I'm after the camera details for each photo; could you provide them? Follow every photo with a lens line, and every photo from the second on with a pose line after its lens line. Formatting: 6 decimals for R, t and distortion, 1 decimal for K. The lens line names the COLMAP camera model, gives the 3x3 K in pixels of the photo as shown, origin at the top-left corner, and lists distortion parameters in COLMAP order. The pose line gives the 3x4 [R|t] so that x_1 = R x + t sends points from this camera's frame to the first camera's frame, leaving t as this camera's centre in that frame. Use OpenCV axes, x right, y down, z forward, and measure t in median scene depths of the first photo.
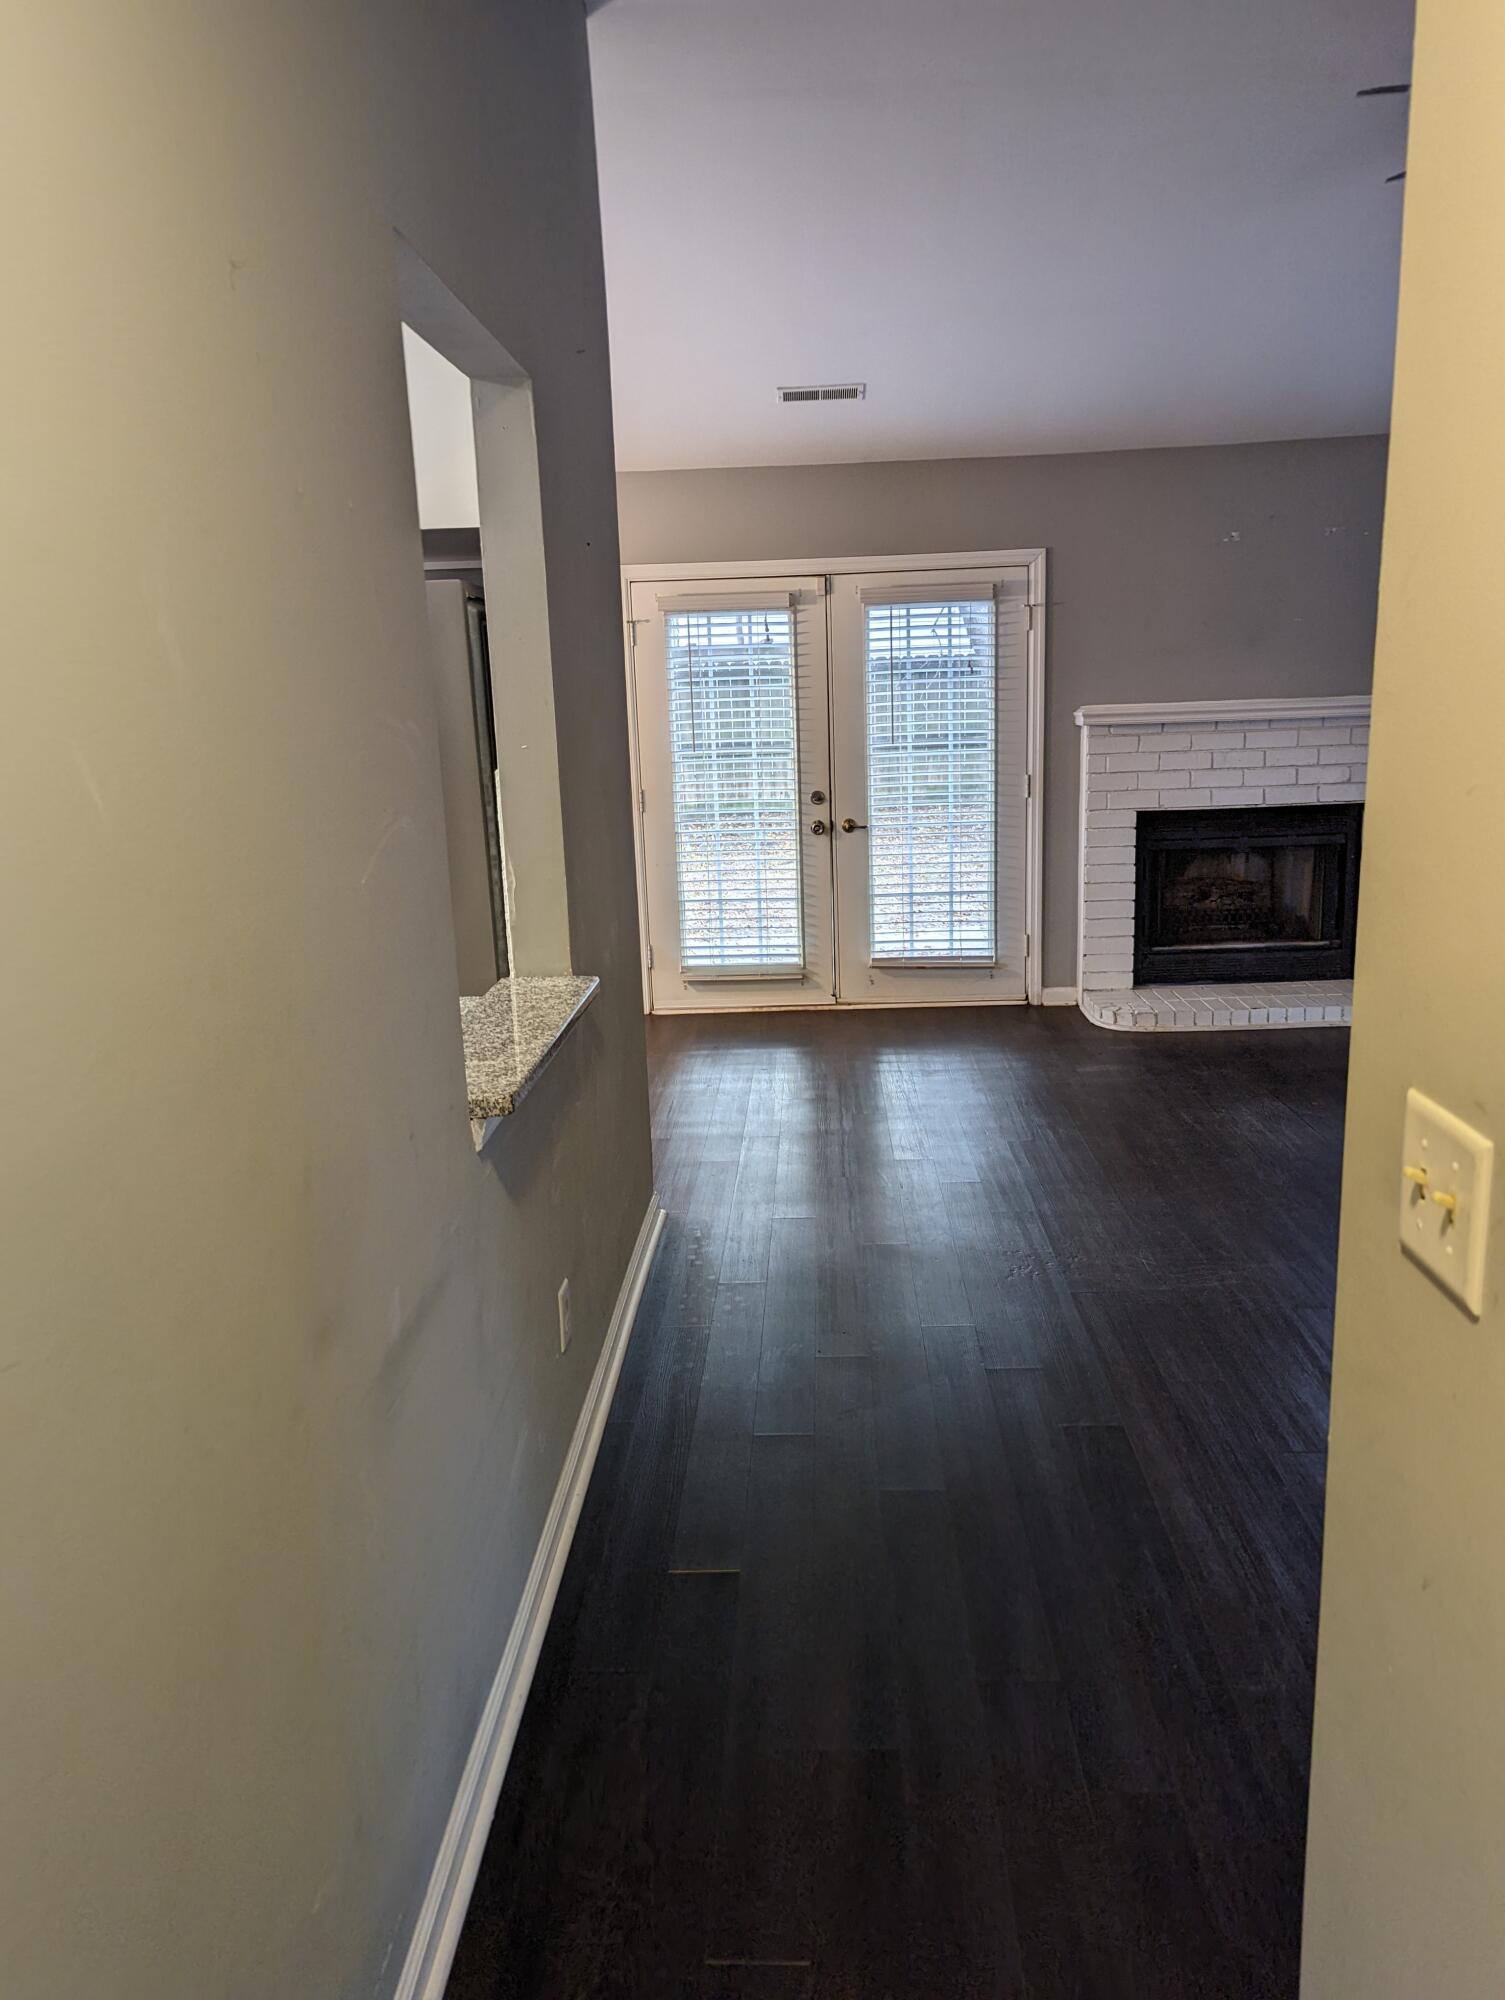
lens RADIAL K [[1423.5, 0, 752.6], [0, 1423.5, 1010.5], [0, 0, 1]] dist [0.039883, -0.028935]
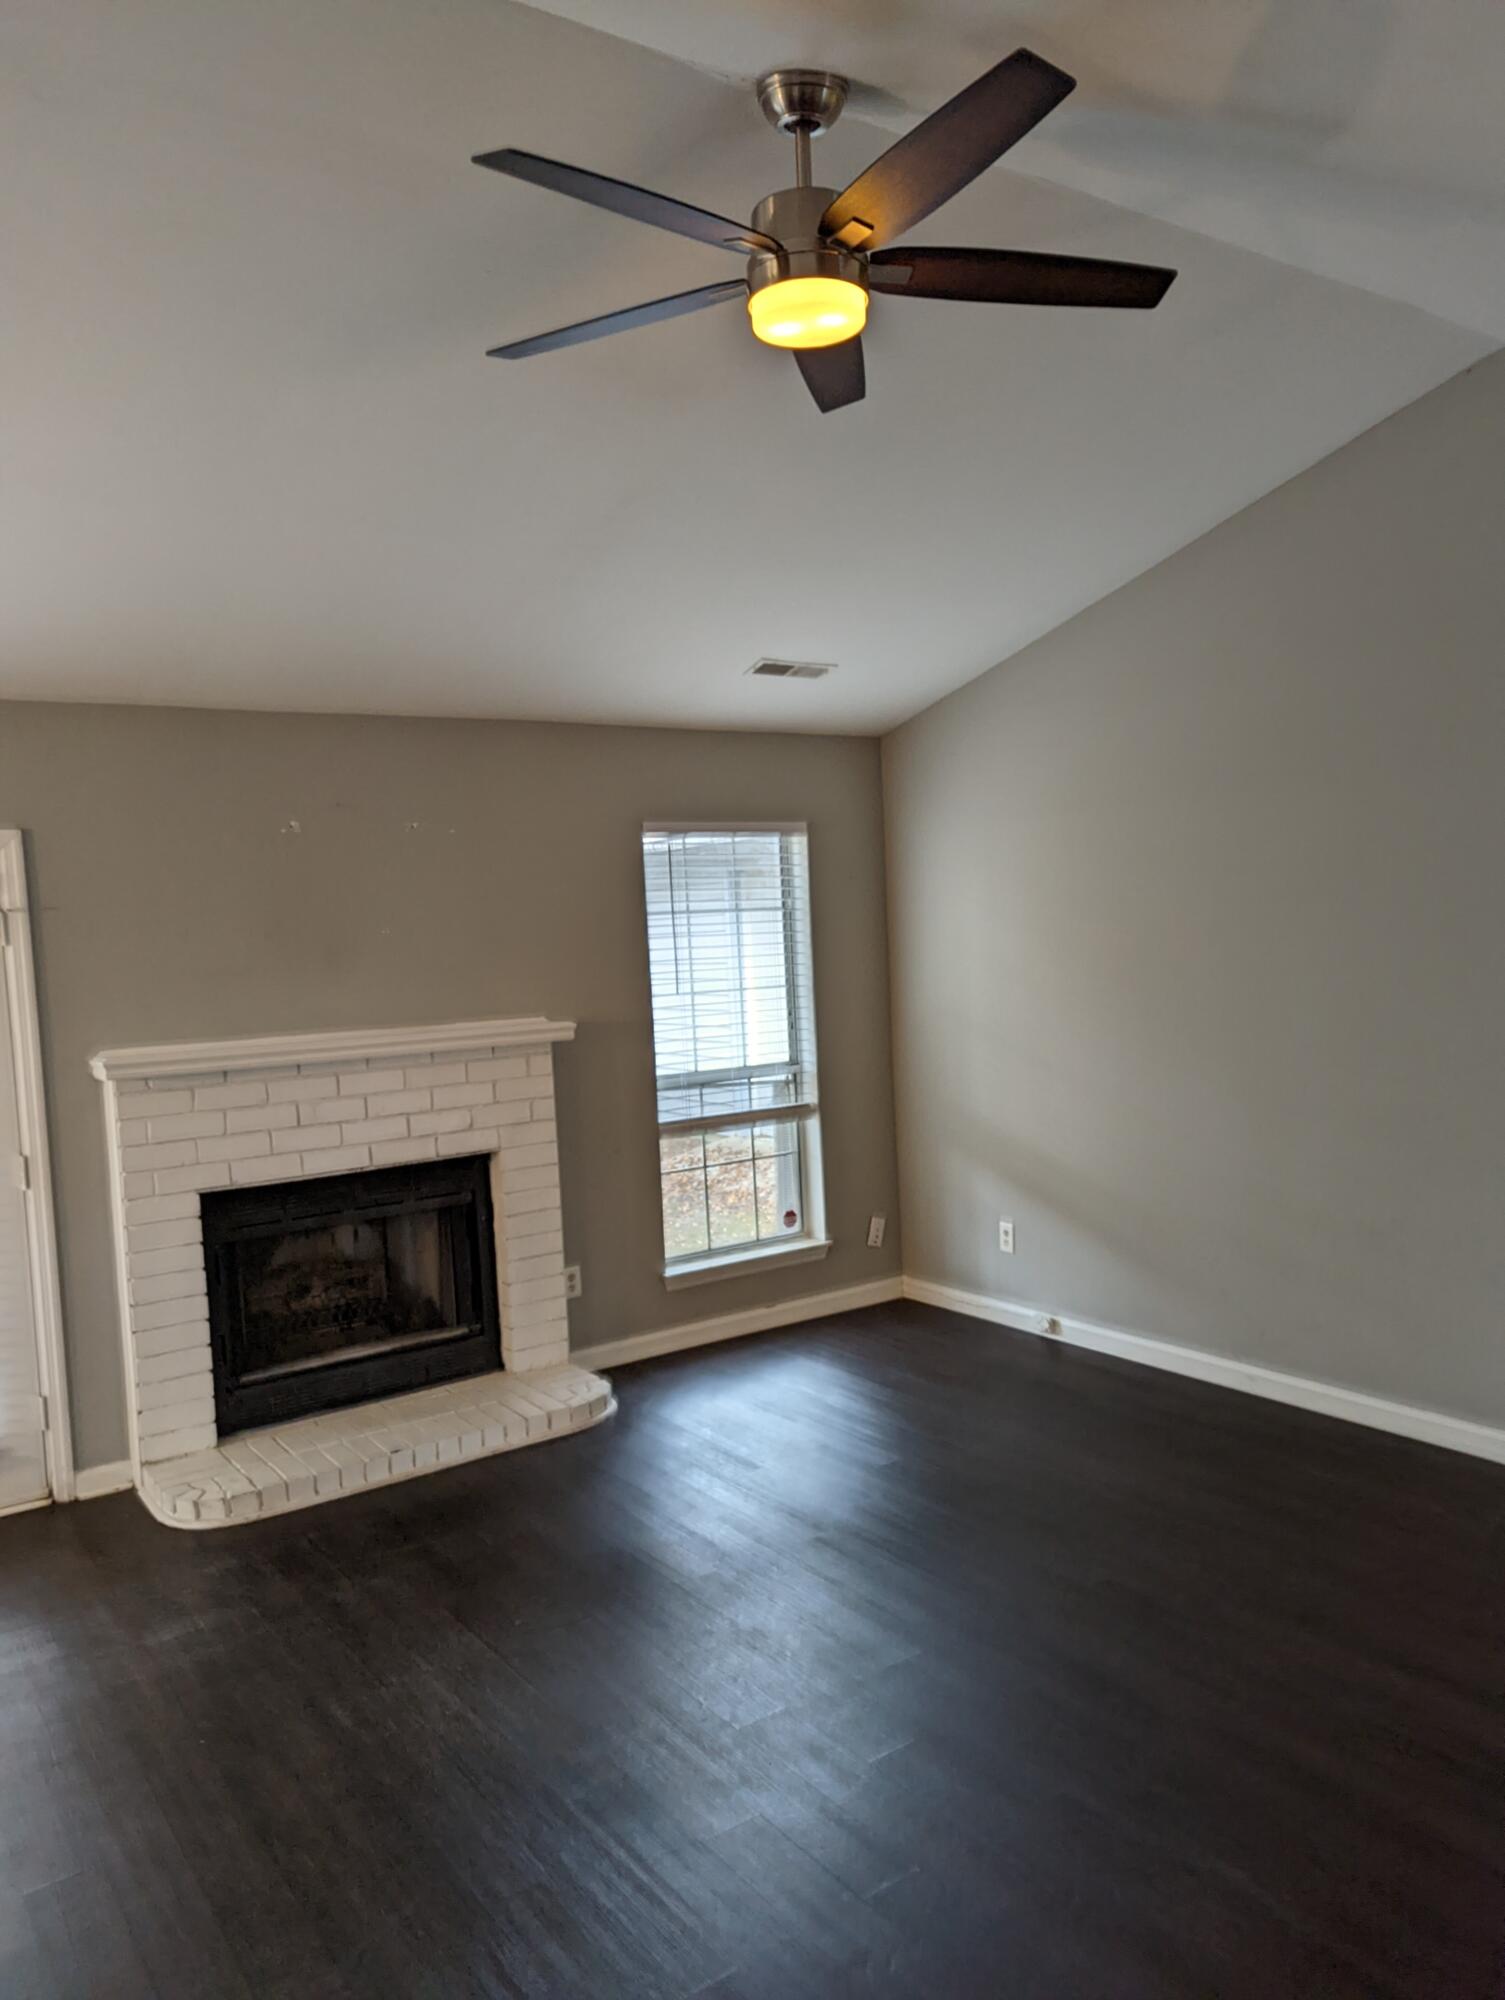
lens RADIAL K [[1423.5, 0, 755.0], [0, 1423.5, 1014.9], [0, 0, 1]] dist [0.039883, -0.028935]
pose [[0.794887, -0.038801, 0.605516, 0.062088], [0.153579, 0.978323, -0.138920, -0.084392], [-0.587000, 0.203420, 0.783614, 0.265344]]
